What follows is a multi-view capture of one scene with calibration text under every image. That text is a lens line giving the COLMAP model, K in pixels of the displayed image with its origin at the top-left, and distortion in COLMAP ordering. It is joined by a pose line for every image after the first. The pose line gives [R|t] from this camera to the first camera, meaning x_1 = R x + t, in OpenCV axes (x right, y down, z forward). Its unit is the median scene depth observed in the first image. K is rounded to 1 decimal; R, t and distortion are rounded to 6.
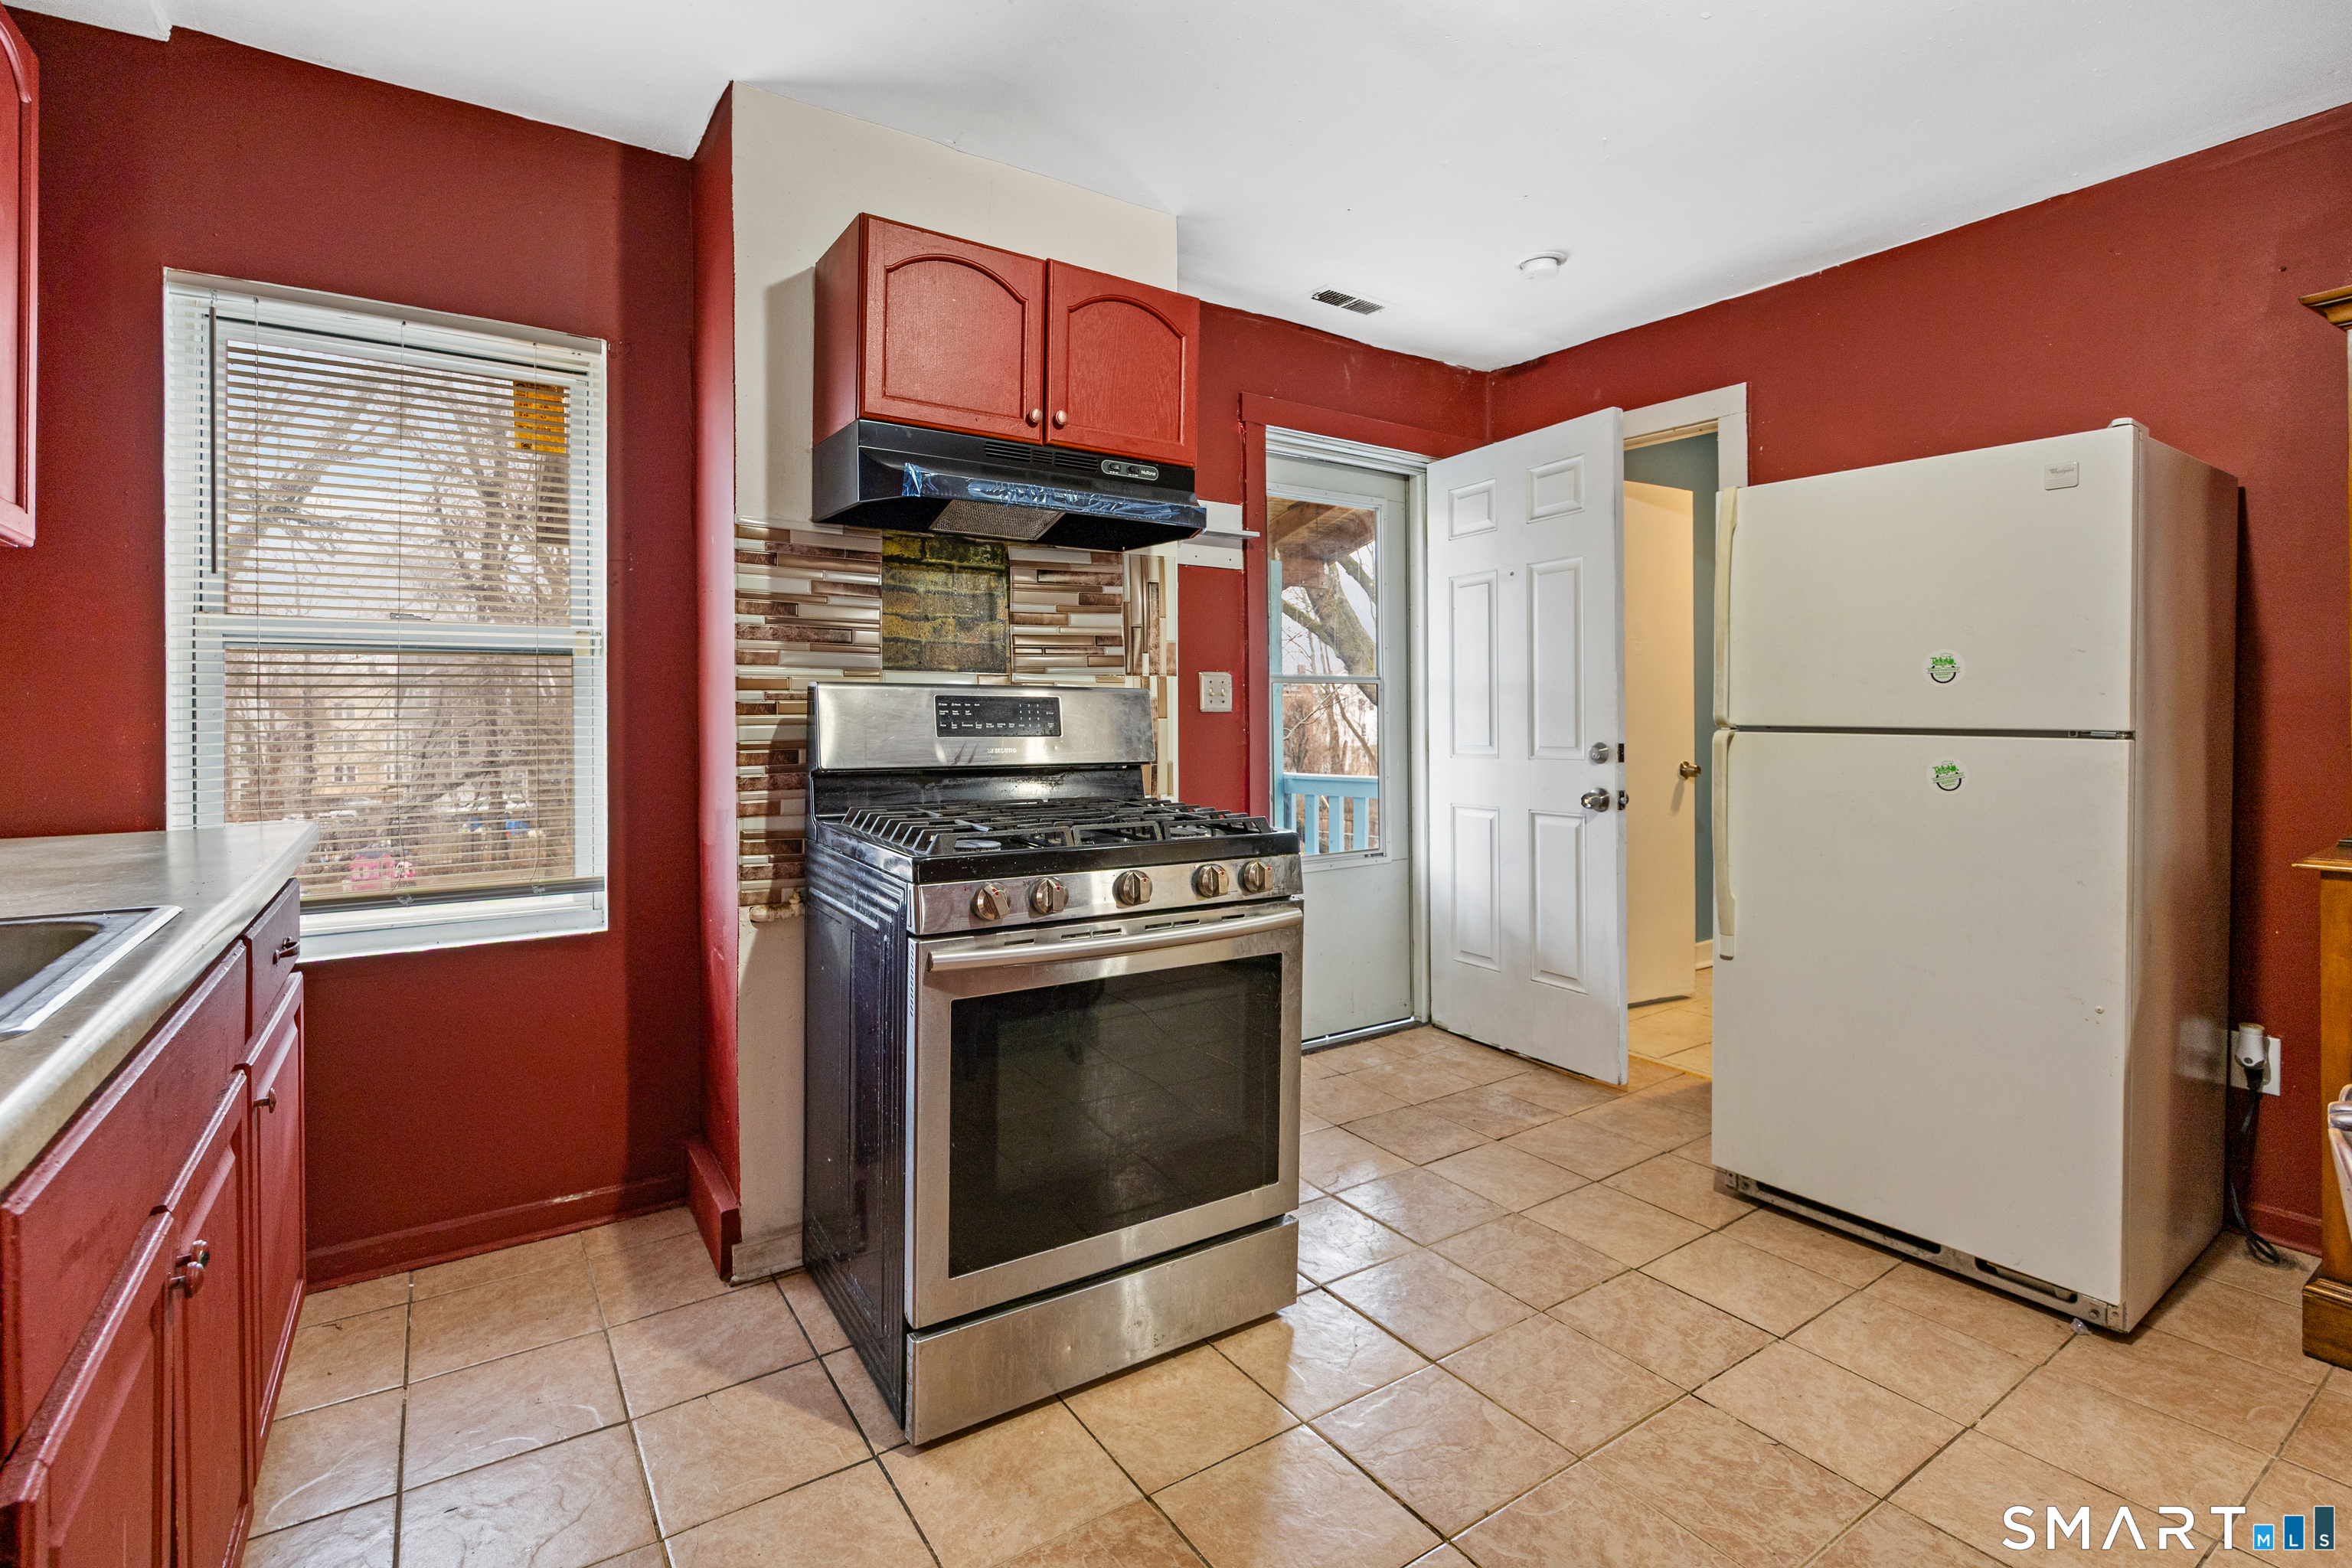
lens RADIAL K [[1096.1, 0, 1207.7], [0, 1096.1, 719.5], [0, 0, 1]] dist [-0.003262, 0.000375]
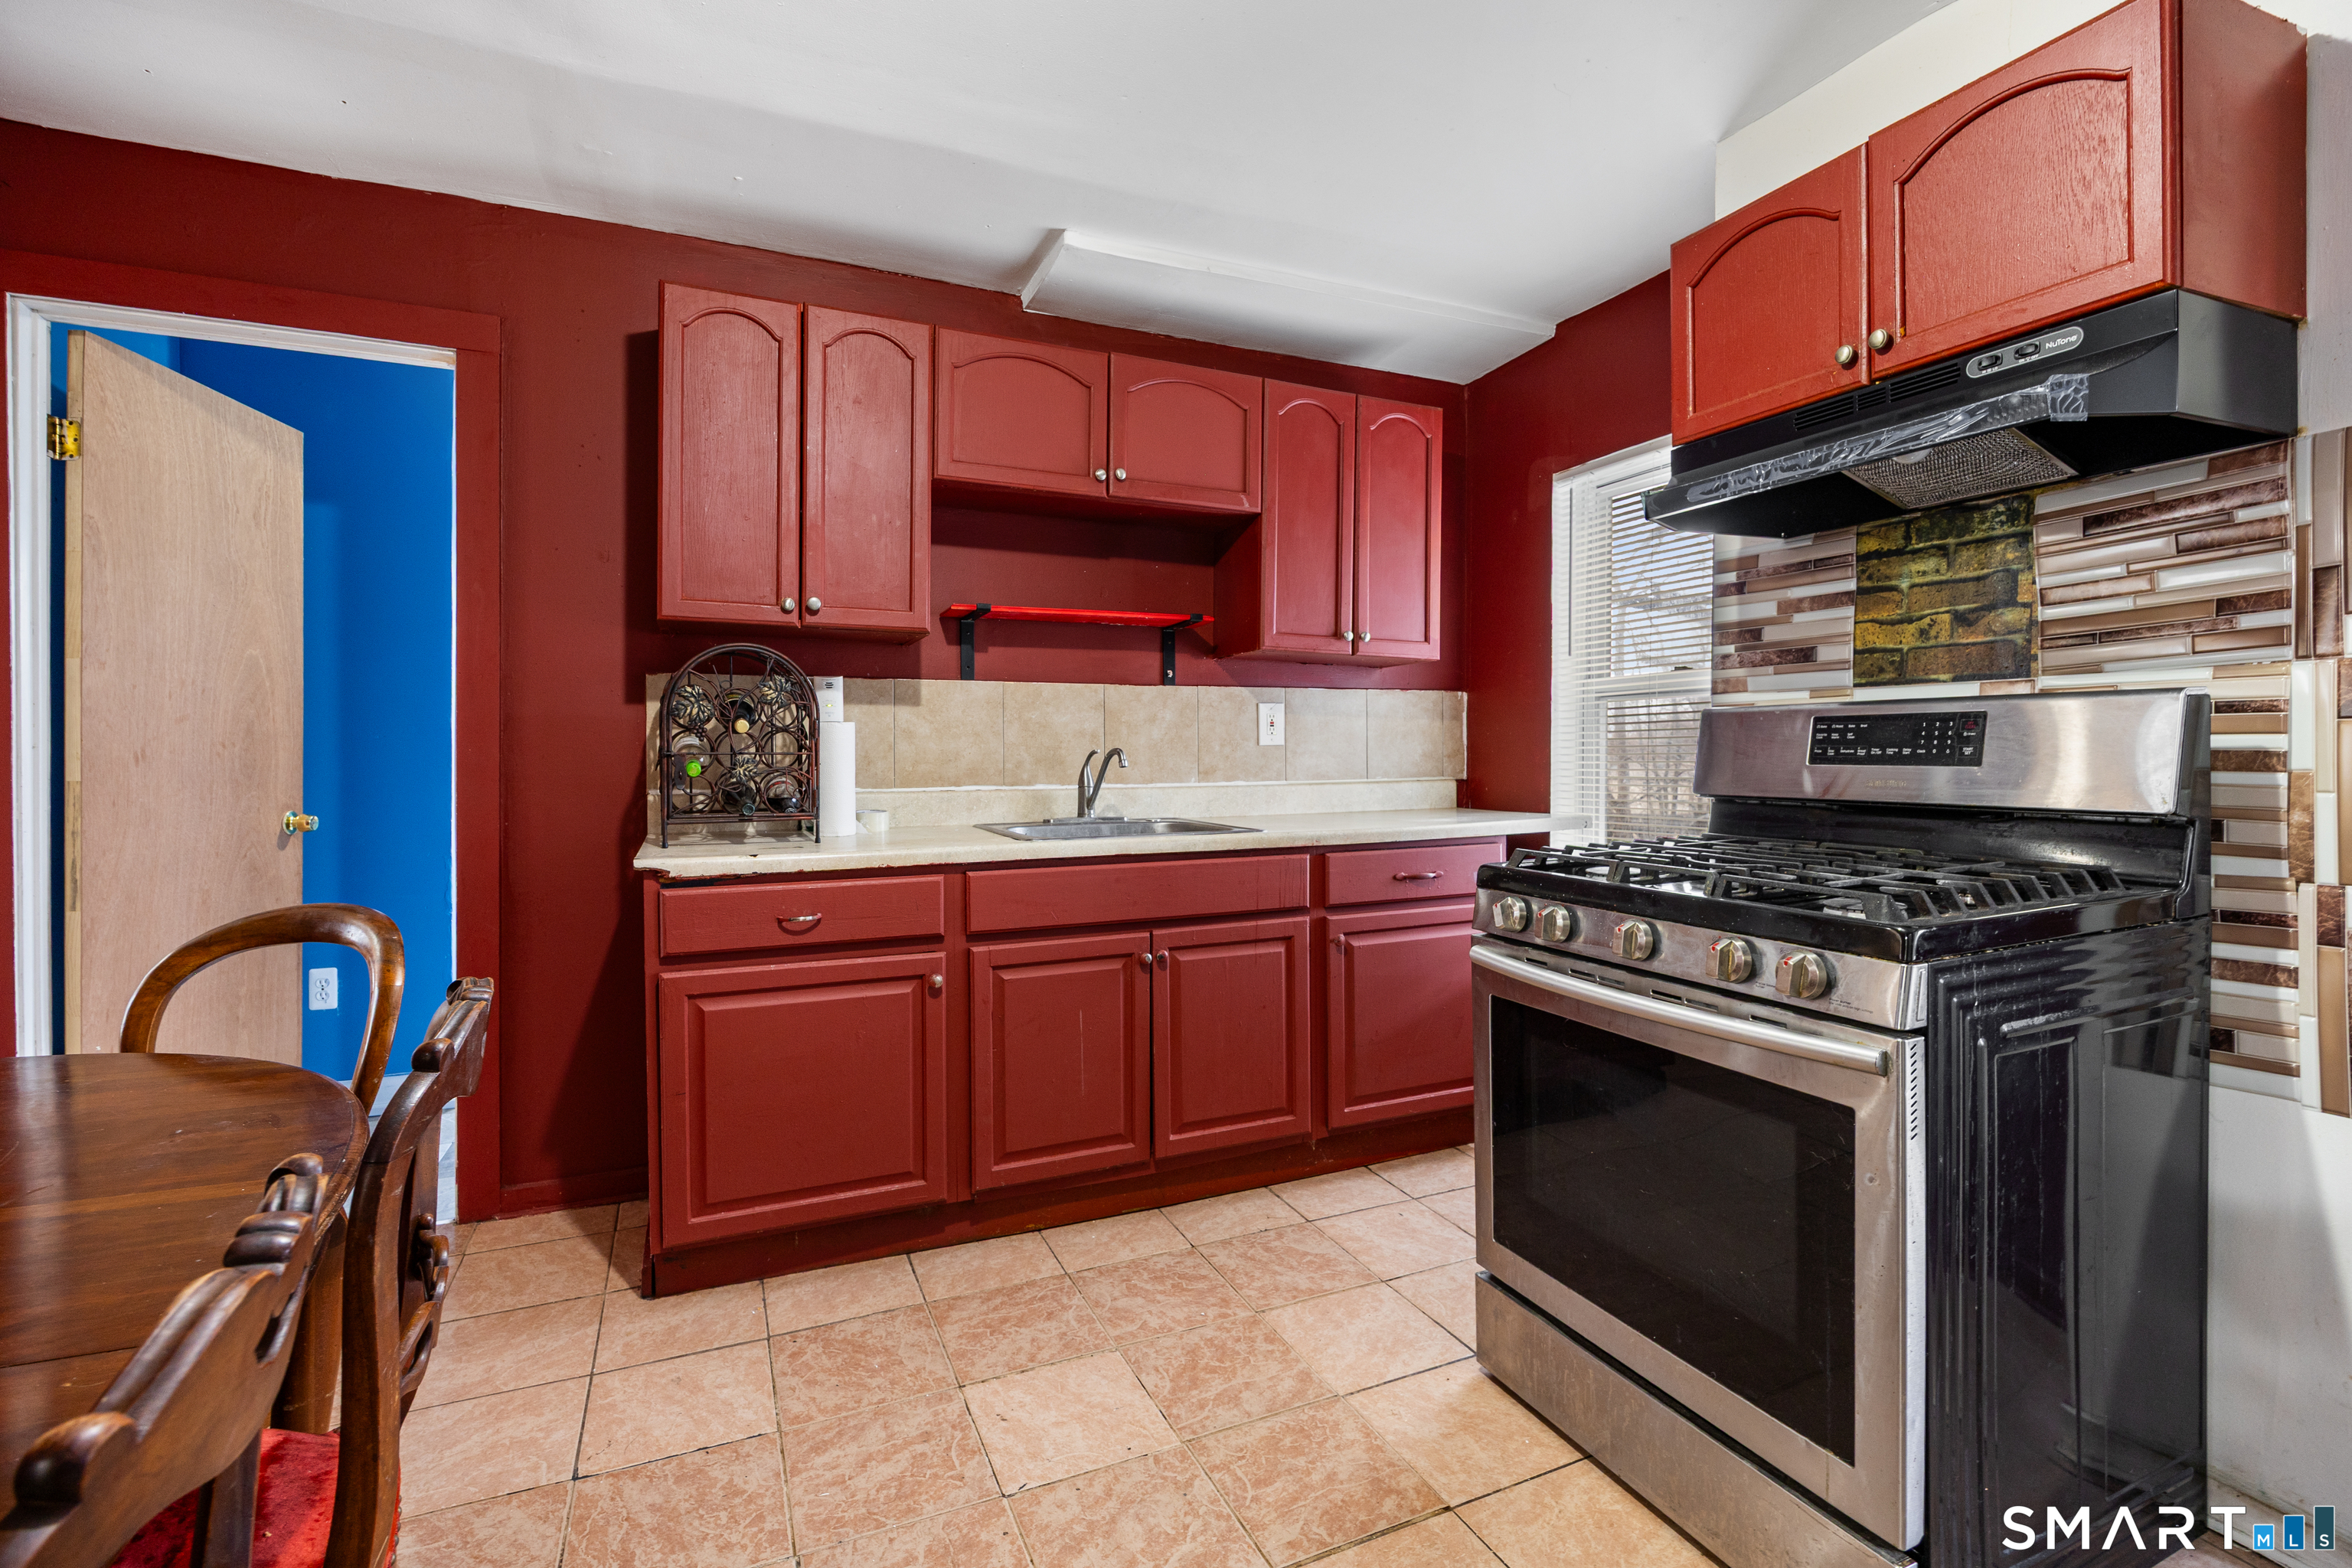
lens RADIAL K [[1096.1, 0, 1160.3], [0, 1096.1, 770.6], [0, 0, 1]] dist [-0.003262, 0.000375]
pose [[-0.208531, 0.014790, -0.977904, 0.670002], [0.000230, 0.999886, 0.015073, 0.007326], [0.978016, 0.002919, -0.208511, 0.644986]]
